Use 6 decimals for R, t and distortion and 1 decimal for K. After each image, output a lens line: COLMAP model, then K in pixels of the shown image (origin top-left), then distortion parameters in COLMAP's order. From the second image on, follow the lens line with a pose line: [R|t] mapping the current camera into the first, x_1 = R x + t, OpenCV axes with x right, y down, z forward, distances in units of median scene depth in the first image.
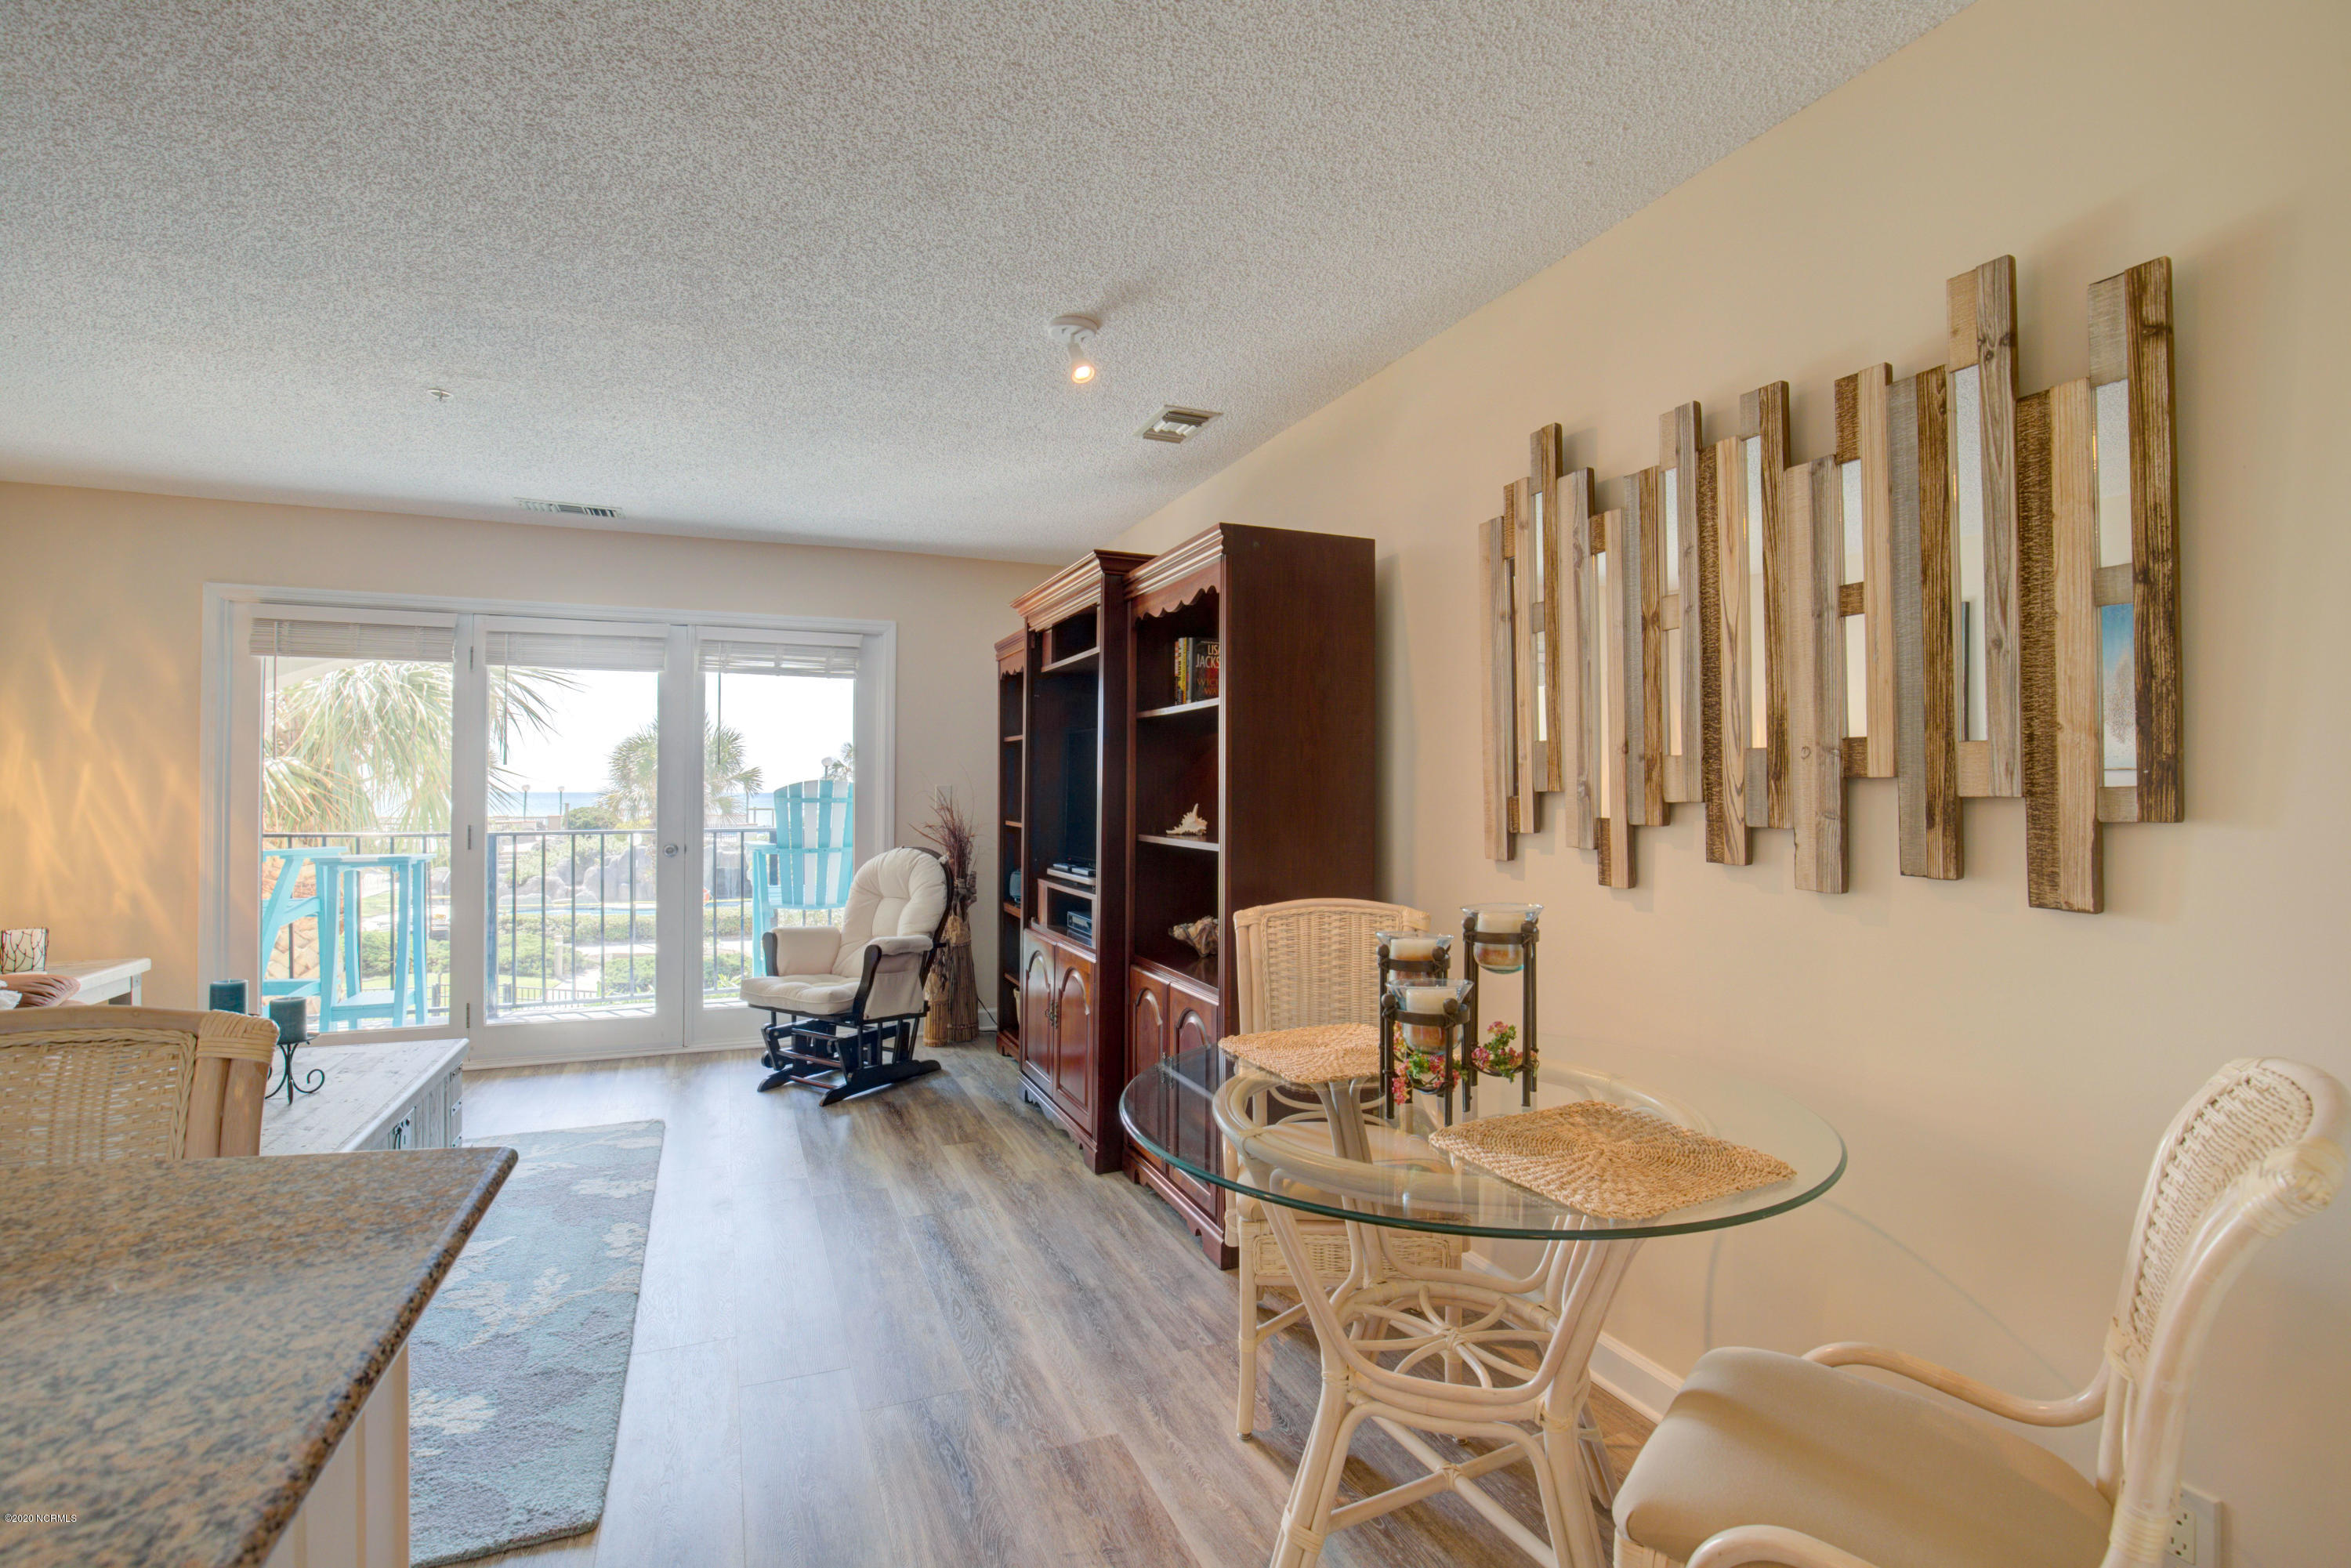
lens RADIAL K [[1067.9, 0, 1174.1], [0, 1067.9, 784.7], [0, 0, 1]] dist [-0.035892, 0.006236]
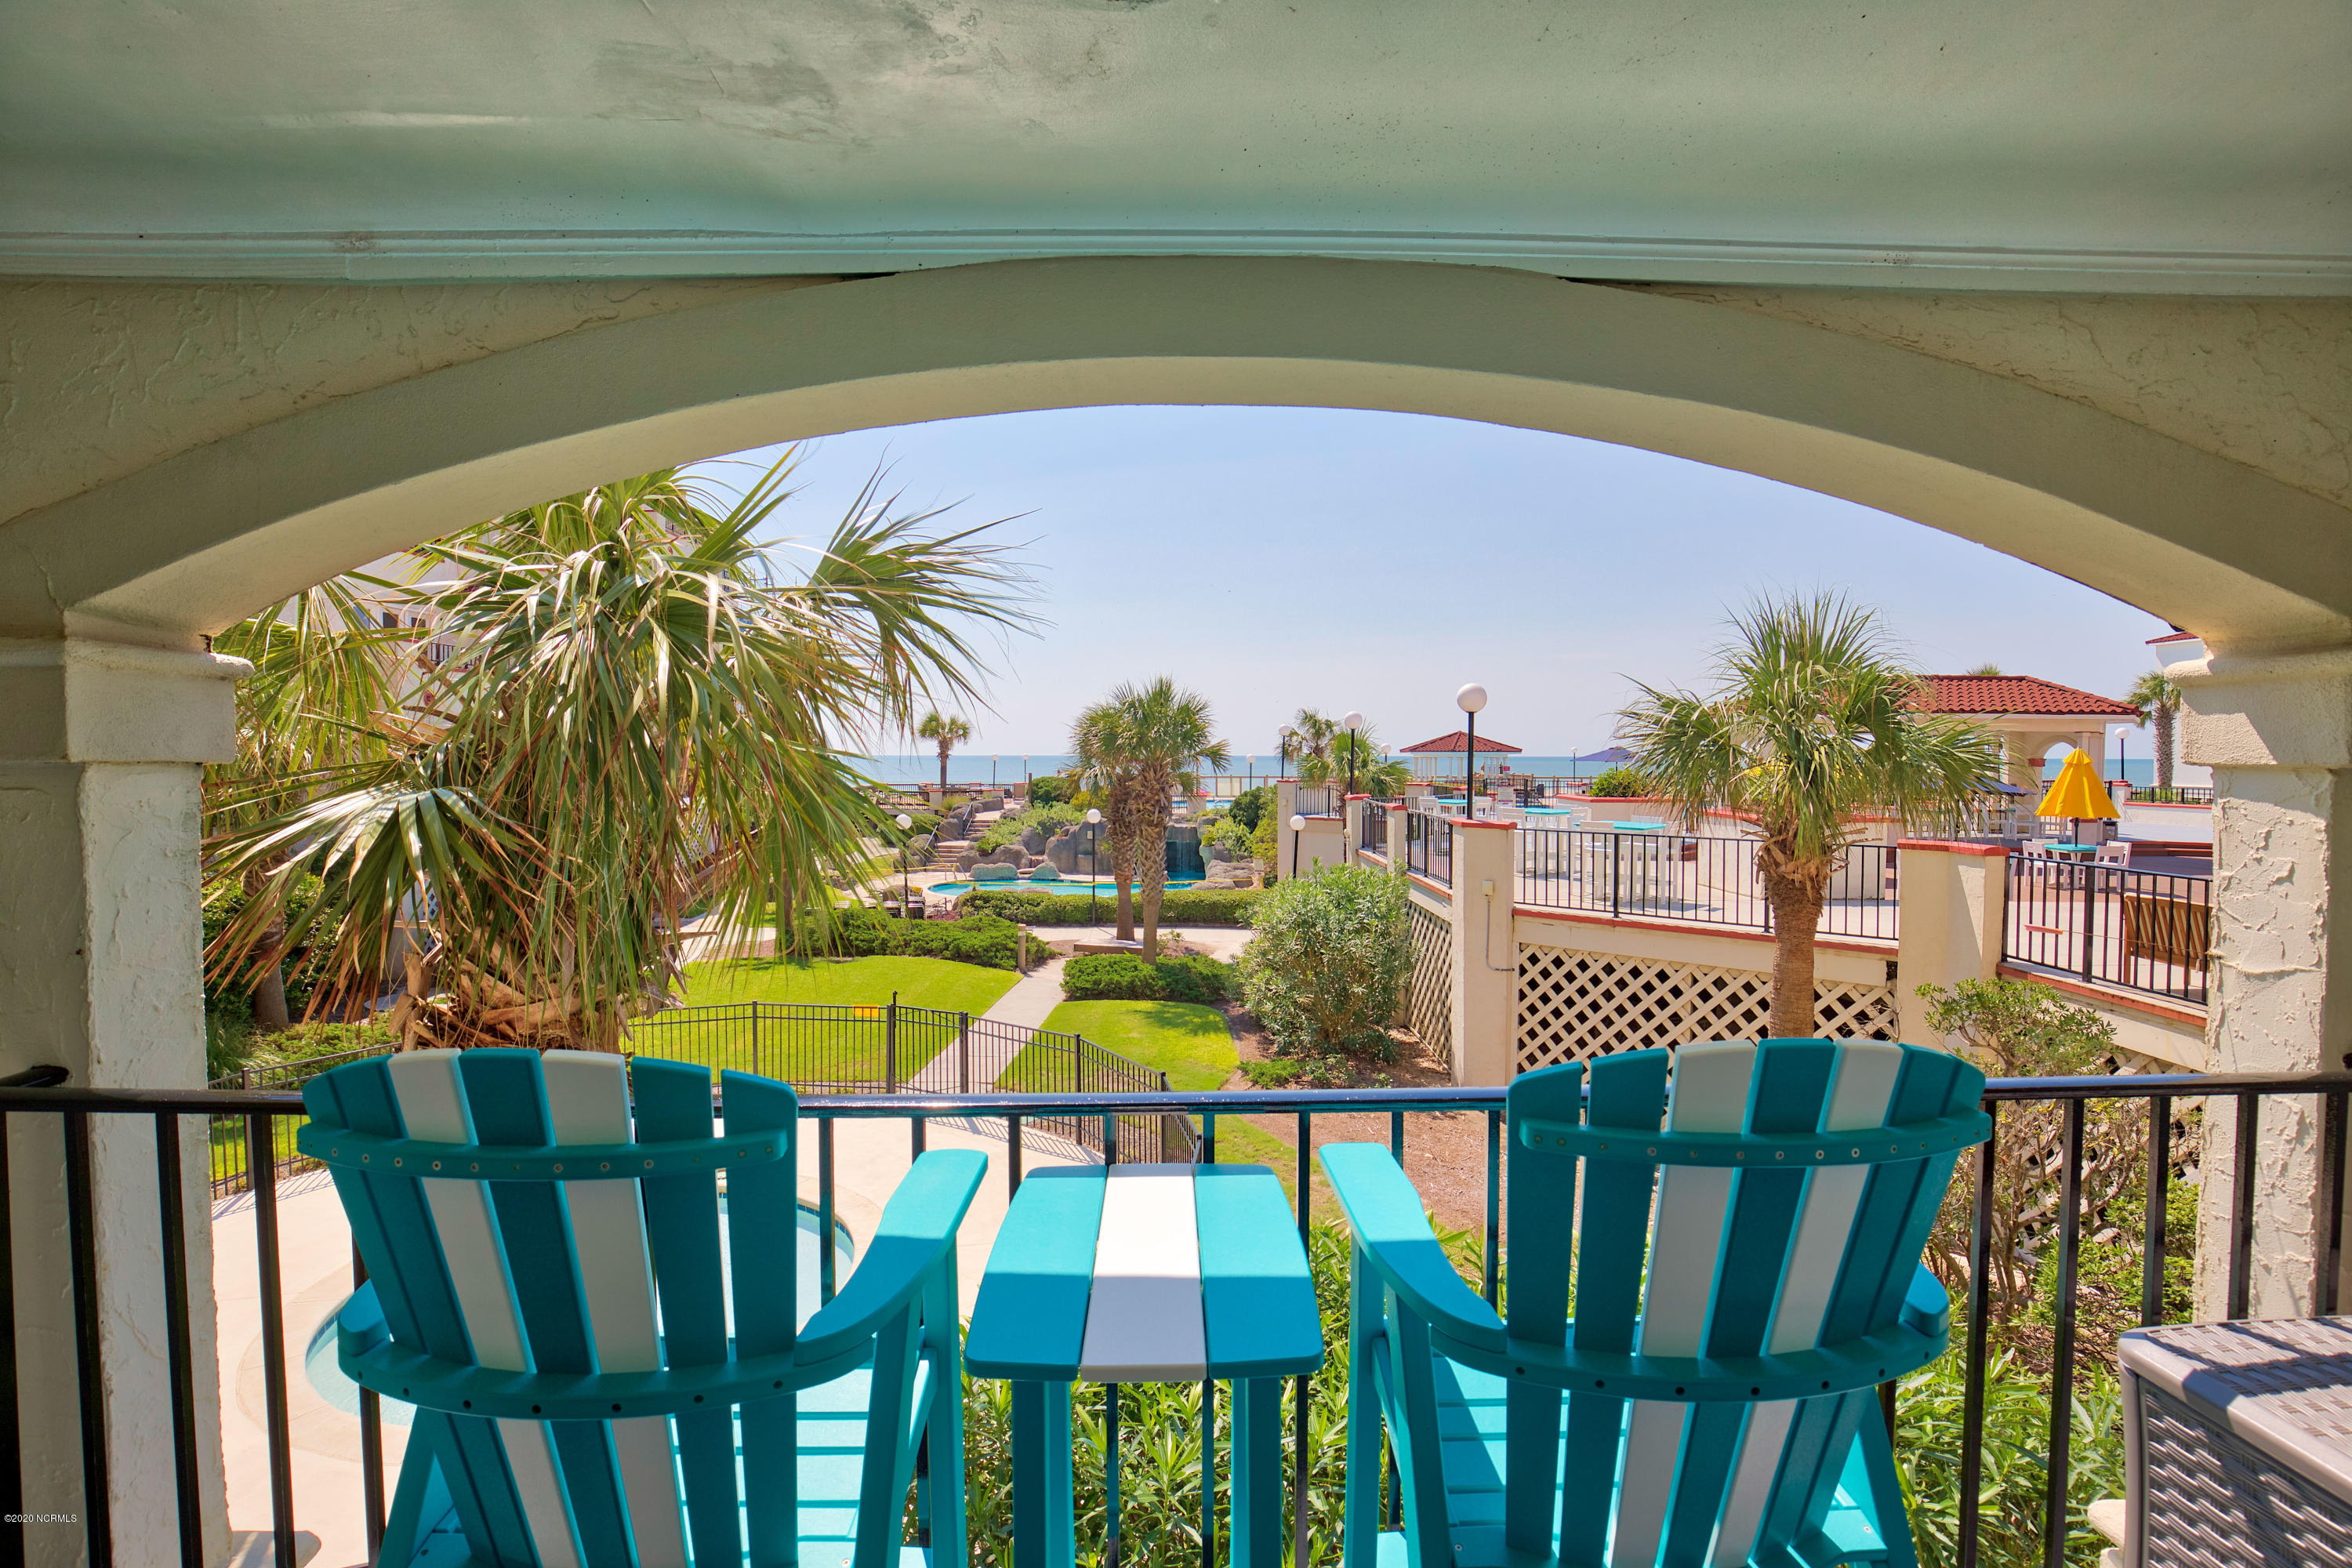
lens RADIAL K [[1068.4, 0, 1190.4], [0, 1068.4, 789.7], [0, 0, 1]] dist [-0.035892, 0.006236]
pose [[0.929858, 0.011355, -0.367742, -0.485651], [0.003193, 0.999237, 0.038927, -0.055426], [0.367904, -0.037371, 0.929113, 0.931233]]
